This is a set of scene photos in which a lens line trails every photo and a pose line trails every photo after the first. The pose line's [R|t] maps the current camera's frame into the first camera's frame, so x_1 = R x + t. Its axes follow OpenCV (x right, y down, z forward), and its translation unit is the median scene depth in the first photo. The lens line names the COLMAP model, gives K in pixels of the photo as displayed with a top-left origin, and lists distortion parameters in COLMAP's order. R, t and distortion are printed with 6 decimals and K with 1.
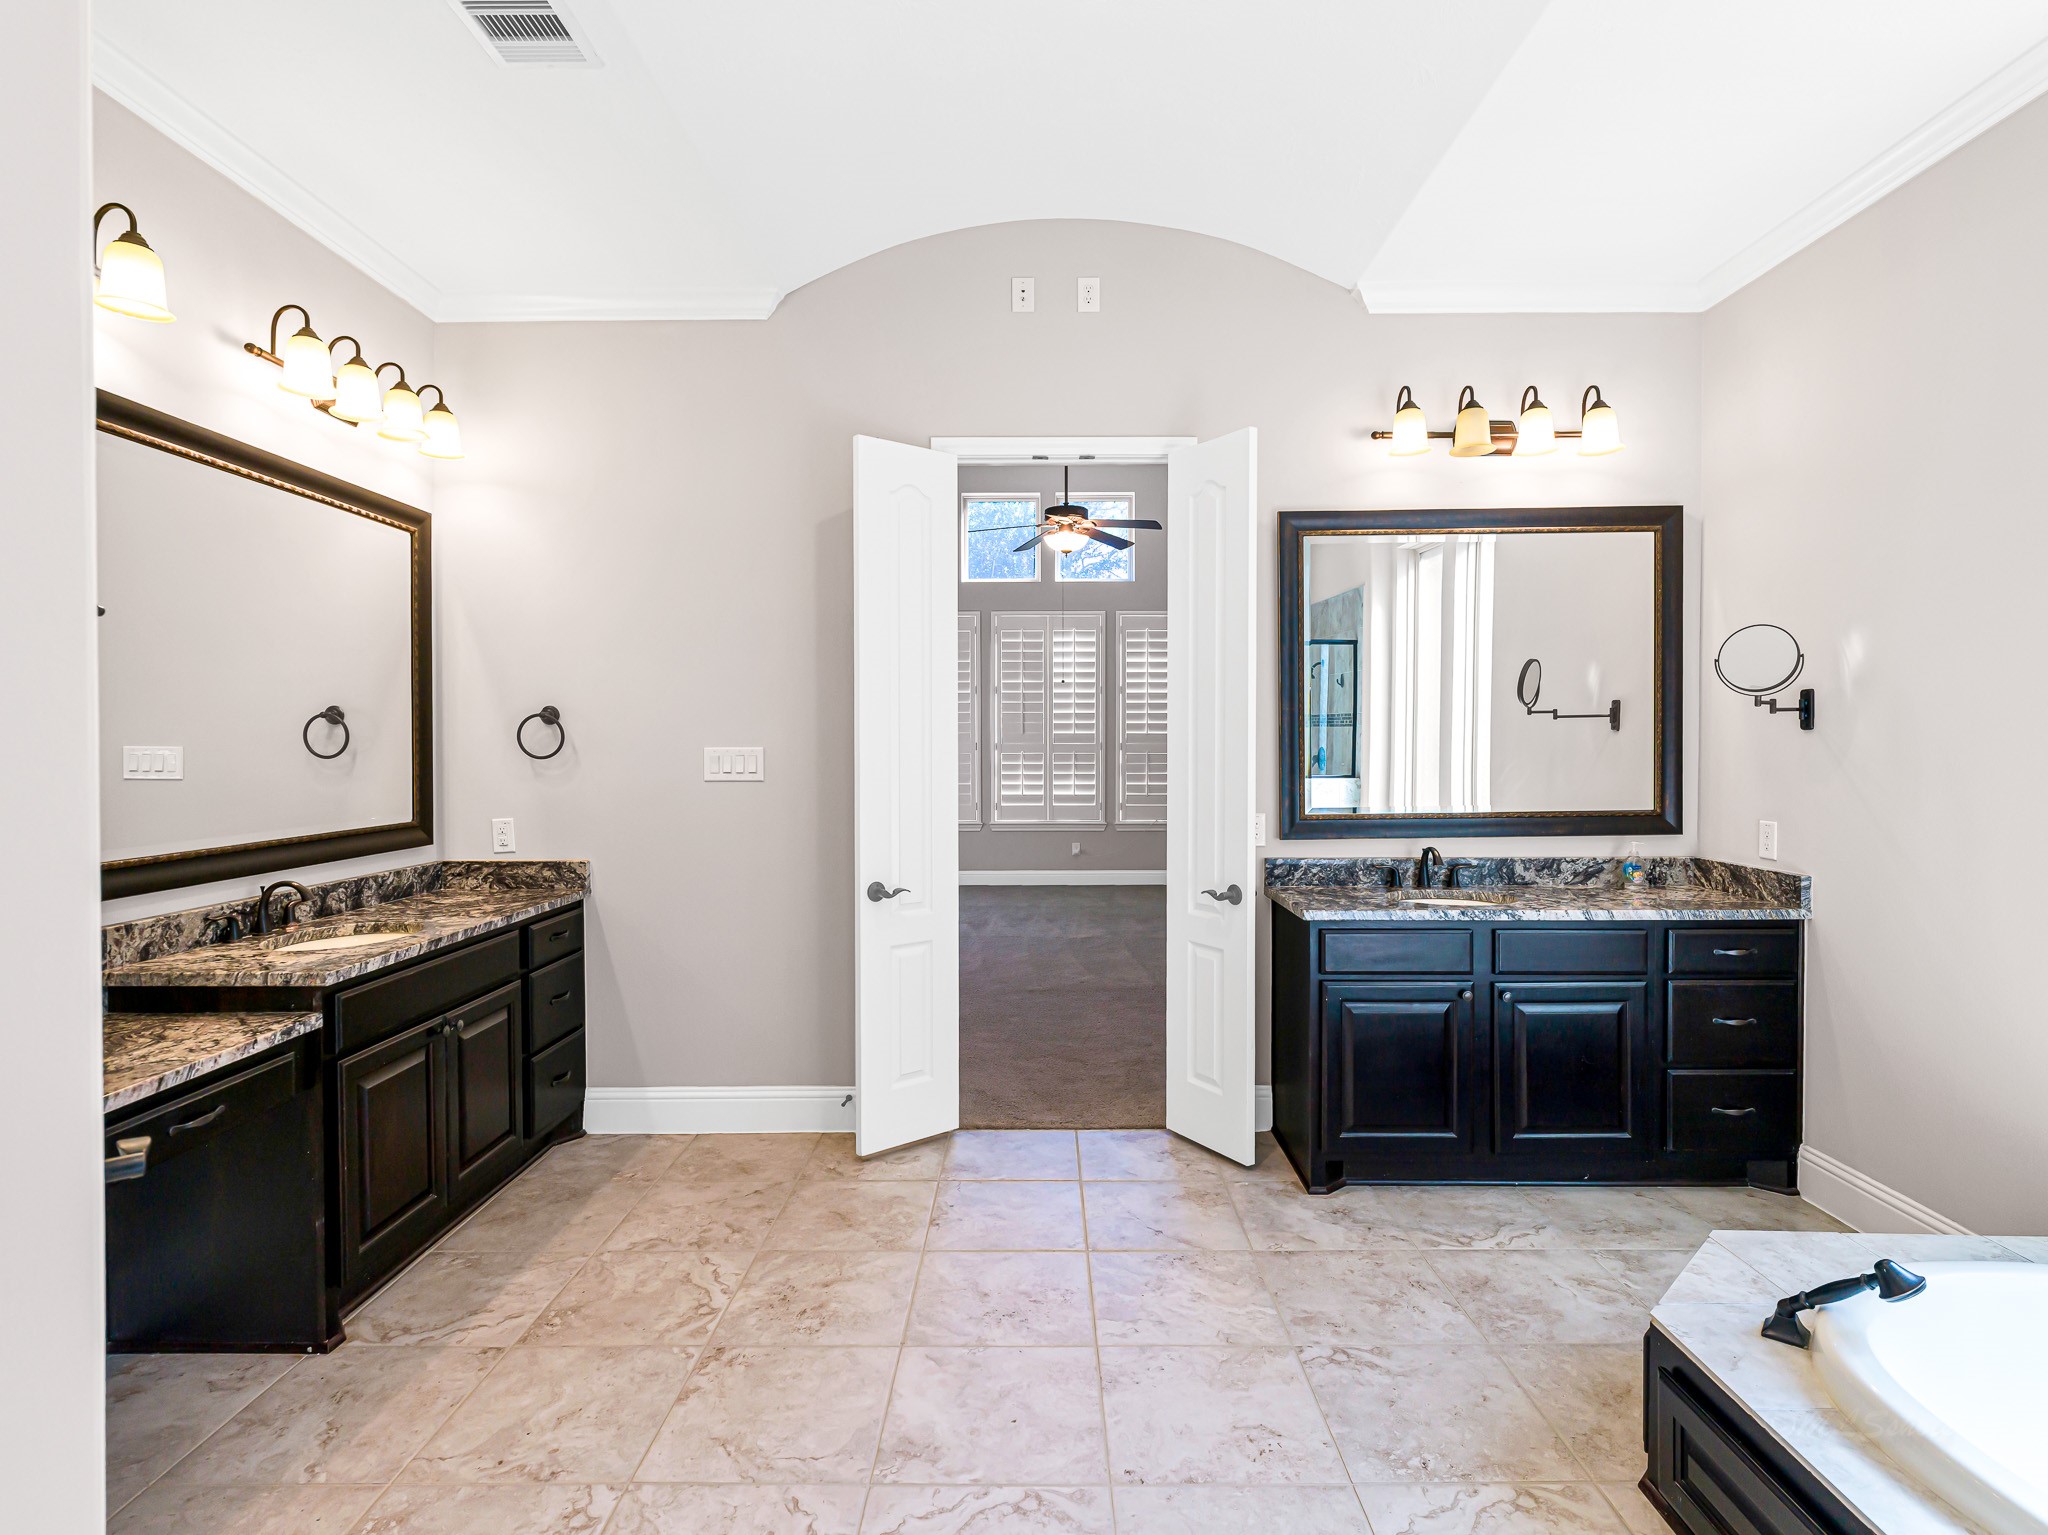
lens RADIAL K [[1025.0, 0, 1023.9], [0, 1025.0, 760.4], [0, 0, 1]] dist [-0.000507, 0.000216]
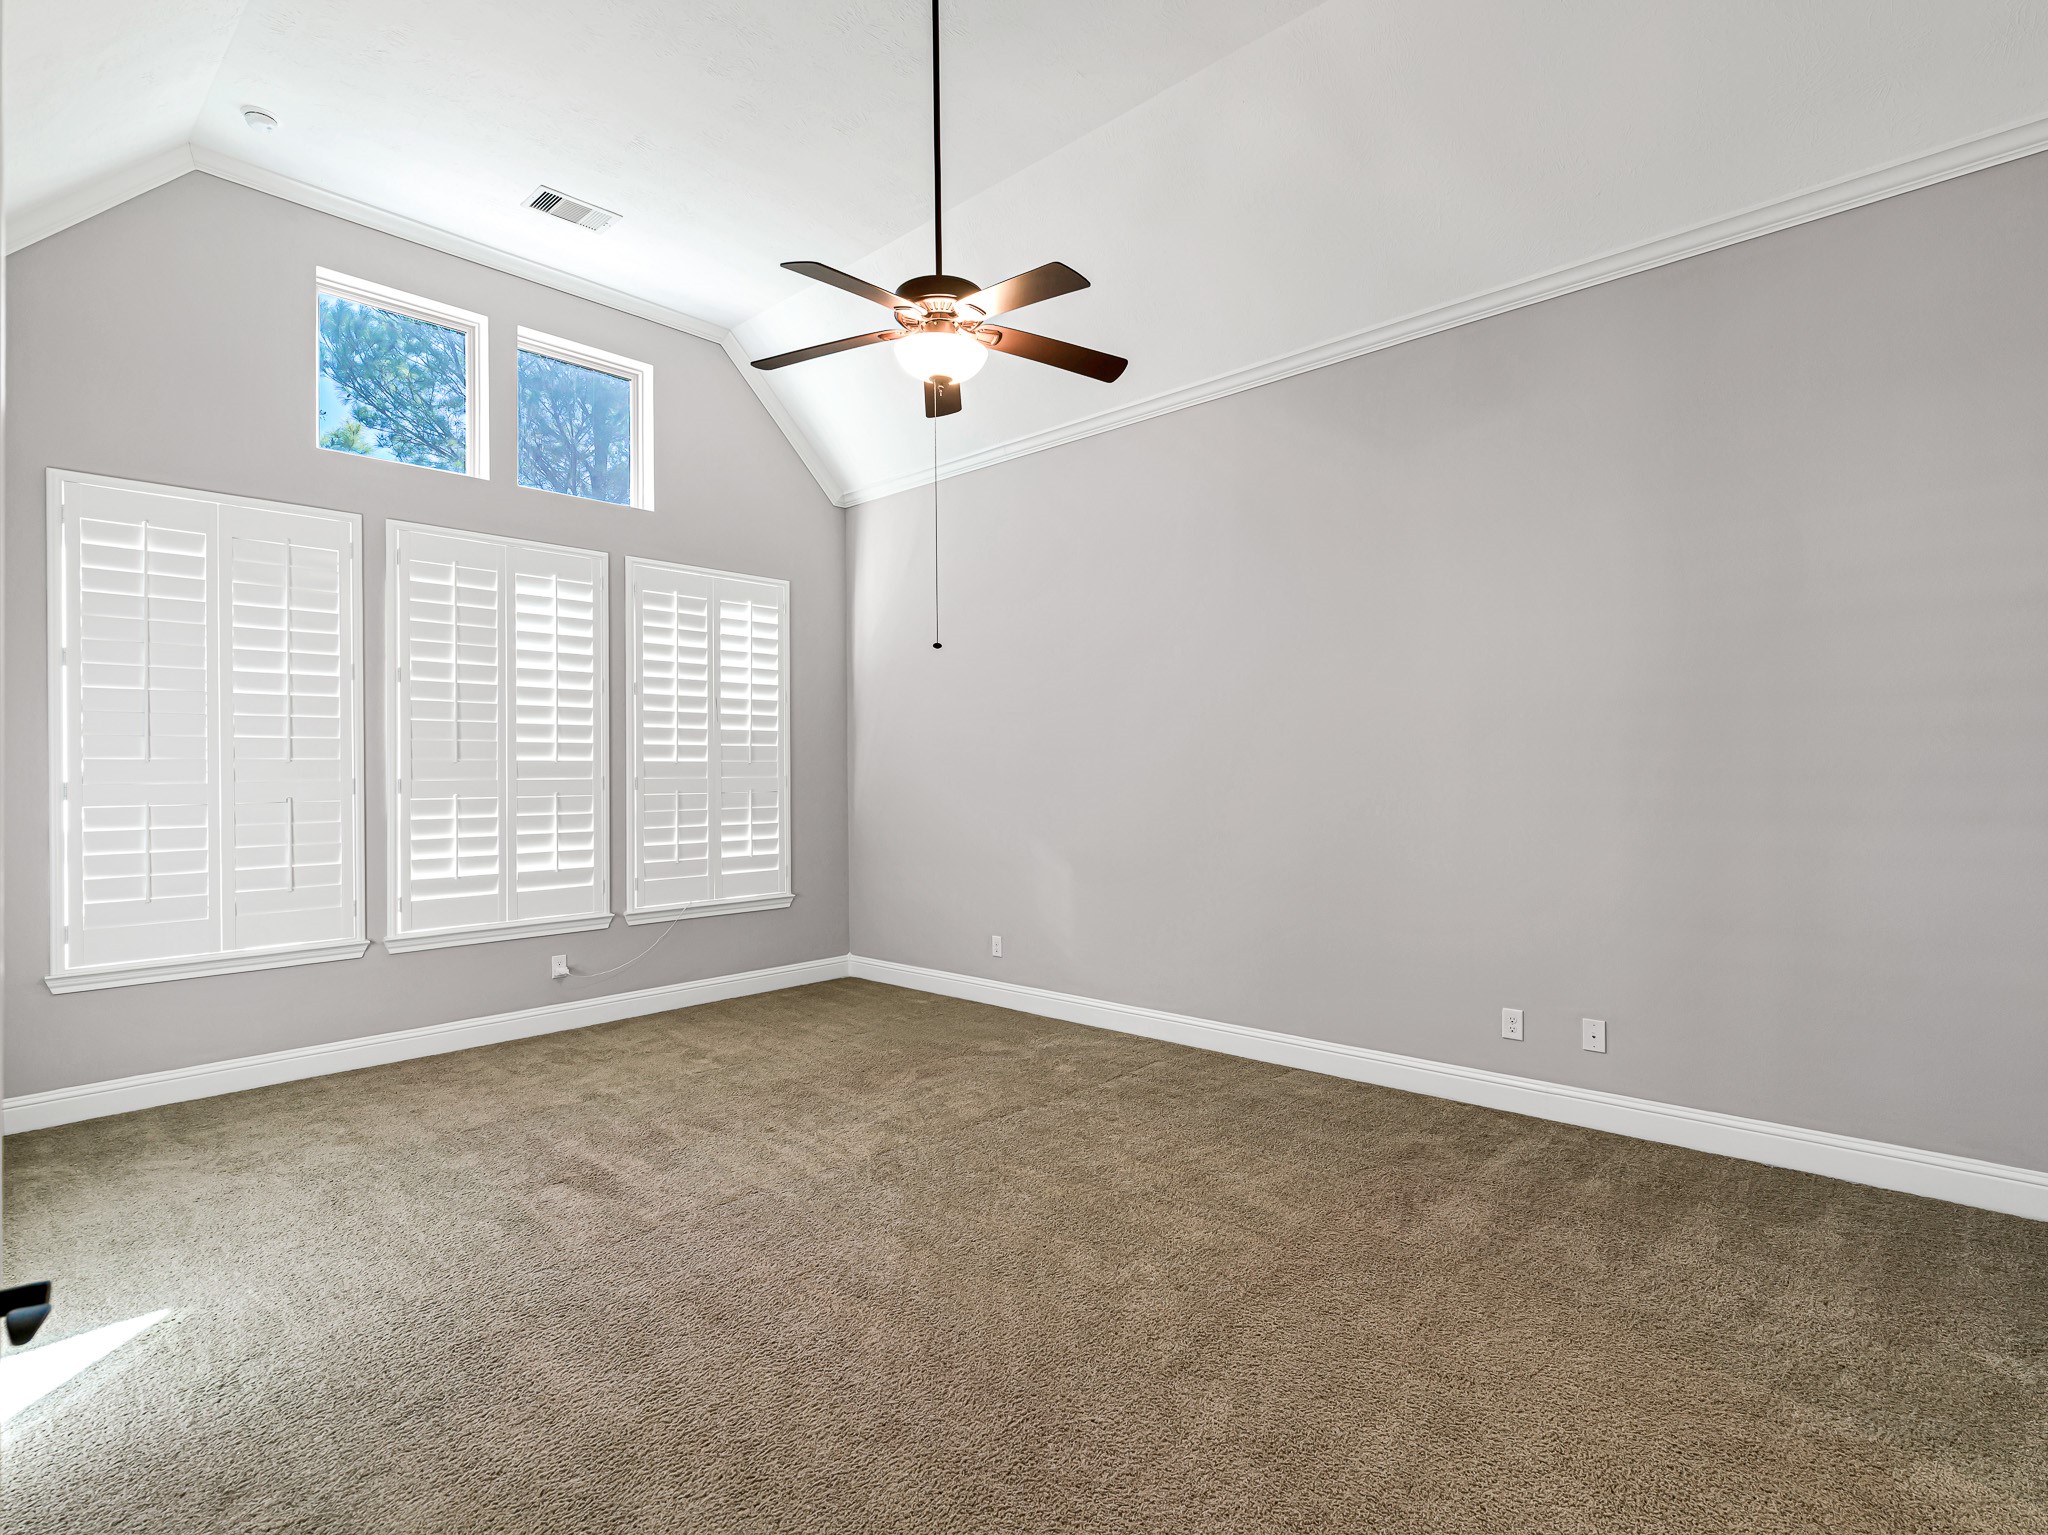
lens RADIAL K [[1025.0, 0, 1026.1], [0, 1025.0, 769.0], [0, 0, 1]] dist [-0.000507, 0.000216]
pose [[0.673776, -0.000696, 0.738936, -0.192720], [0.029384, 0.999234, -0.025852, 0.000304], [-0.738351, 0.039131, 0.673280, 0.430307]]
